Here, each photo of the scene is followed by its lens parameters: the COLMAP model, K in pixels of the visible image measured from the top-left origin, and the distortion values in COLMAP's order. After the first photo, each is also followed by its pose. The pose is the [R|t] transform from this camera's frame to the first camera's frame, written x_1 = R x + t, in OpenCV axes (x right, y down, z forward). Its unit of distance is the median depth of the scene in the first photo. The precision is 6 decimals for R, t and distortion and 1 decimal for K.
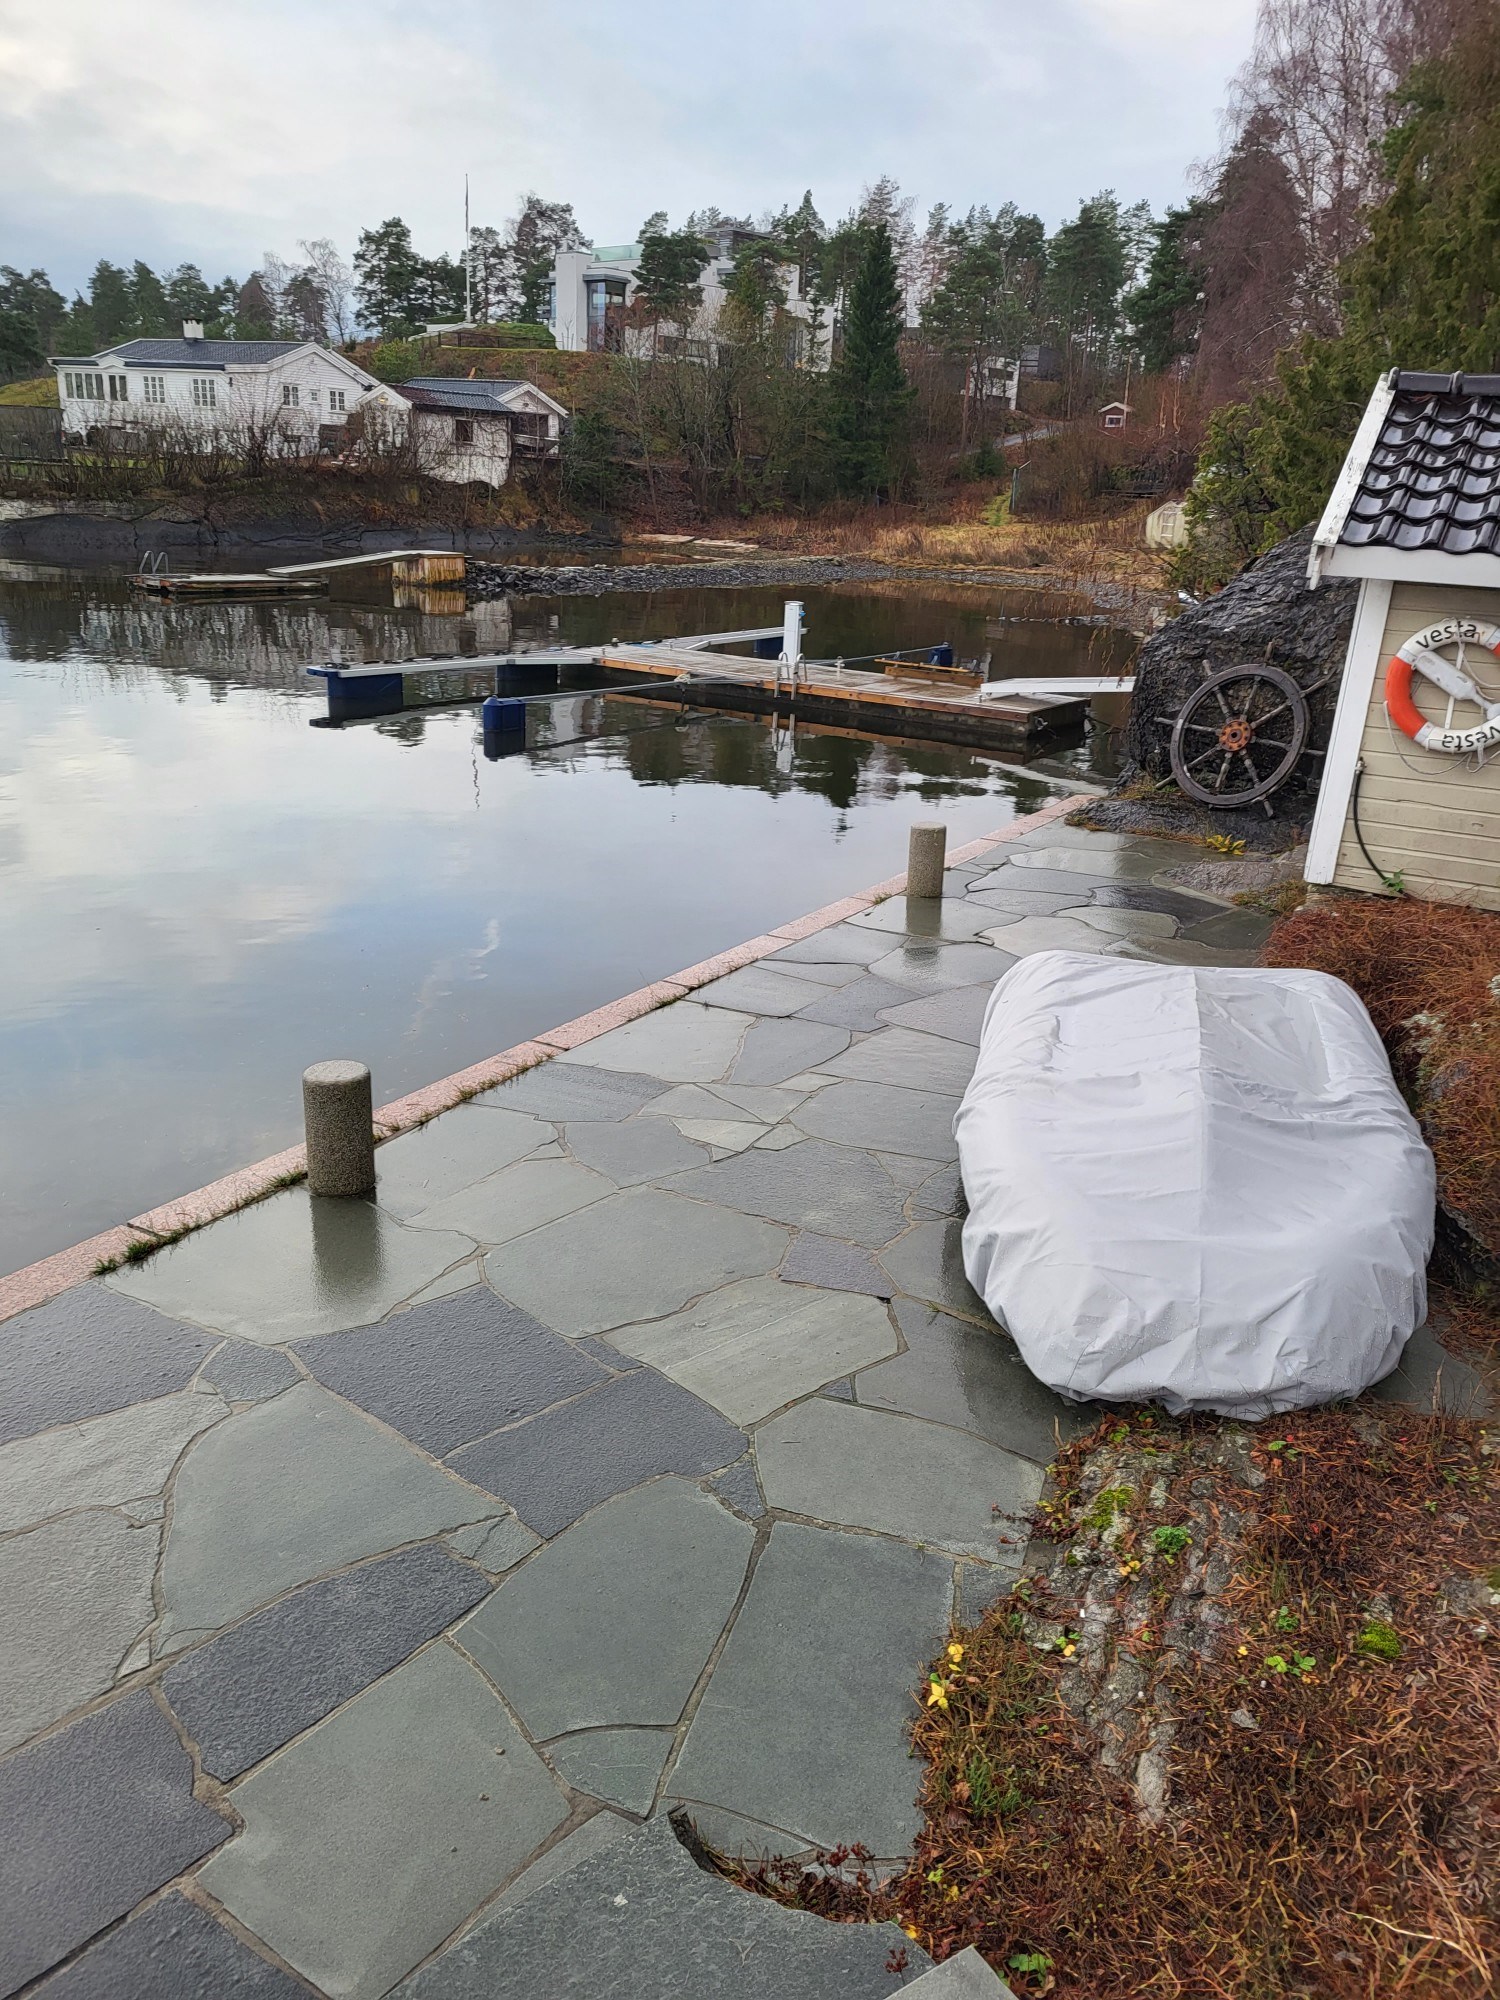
lens RADIAL K [[1332.1, 0, 750.0], [0, 1332.1, 1000.0], [0, 0, 1]] dist [0.062355, -0.044589]
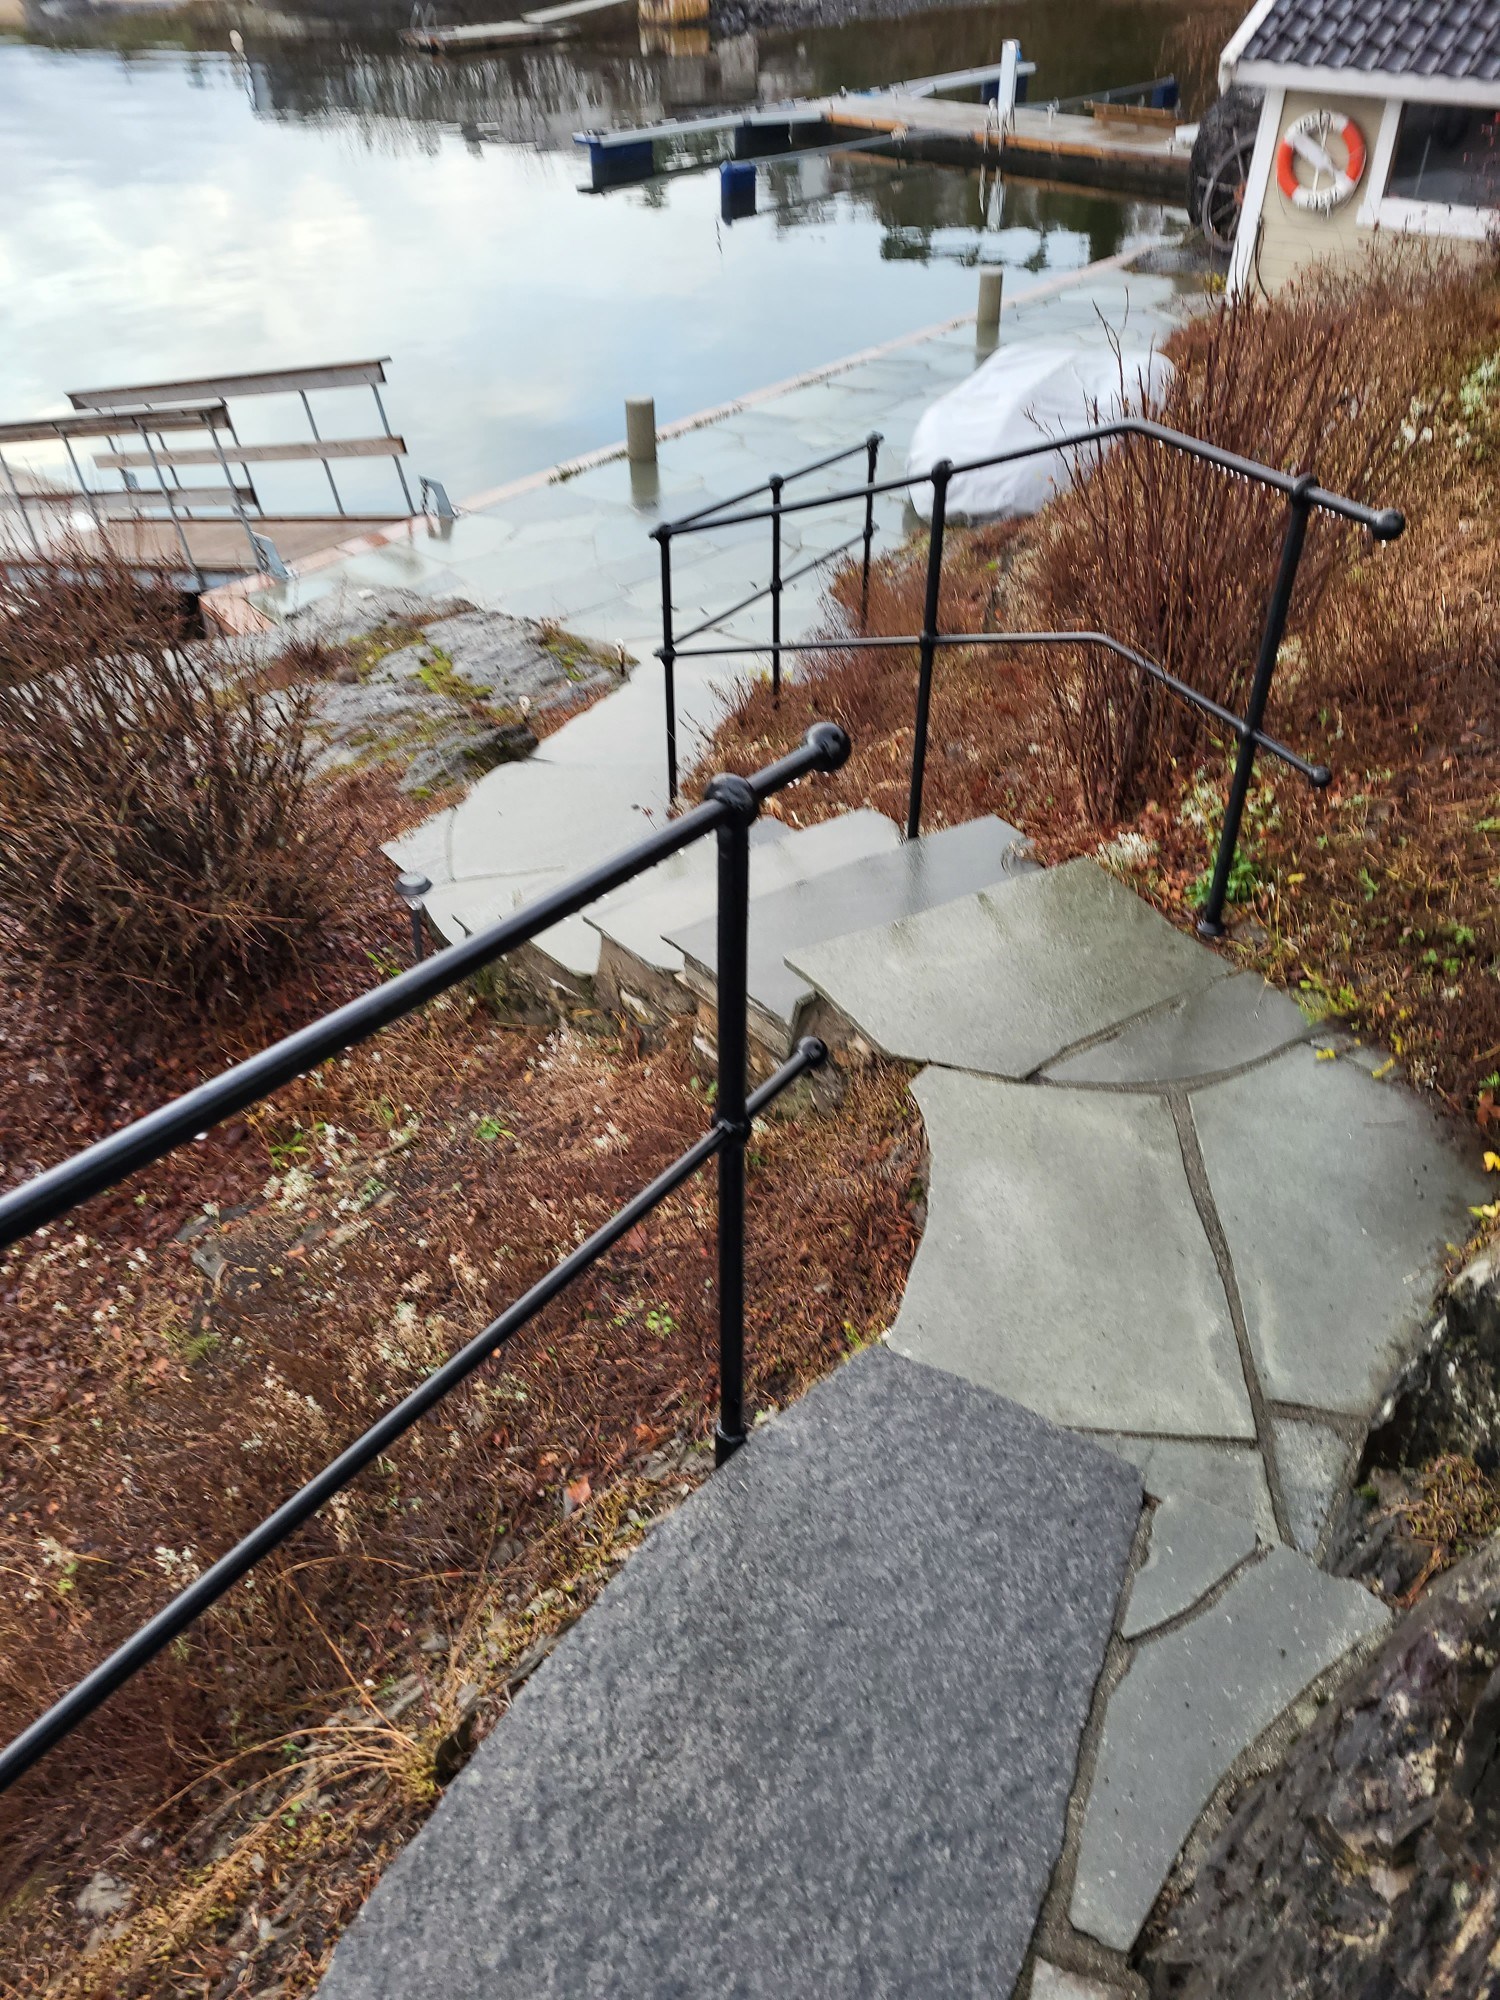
lens RADIAL K [[1332.1, 0, 750.0], [0, 1332.1, 1000.0], [0, 0, 1]] dist [0.062355, -0.044589]
pose [[0.983129, 0.071978, -0.168156, 0.064918], [-0.010201, 0.939465, 0.342492, 0.046000], [0.182629, -0.334998, 0.924350, -0.278651]]
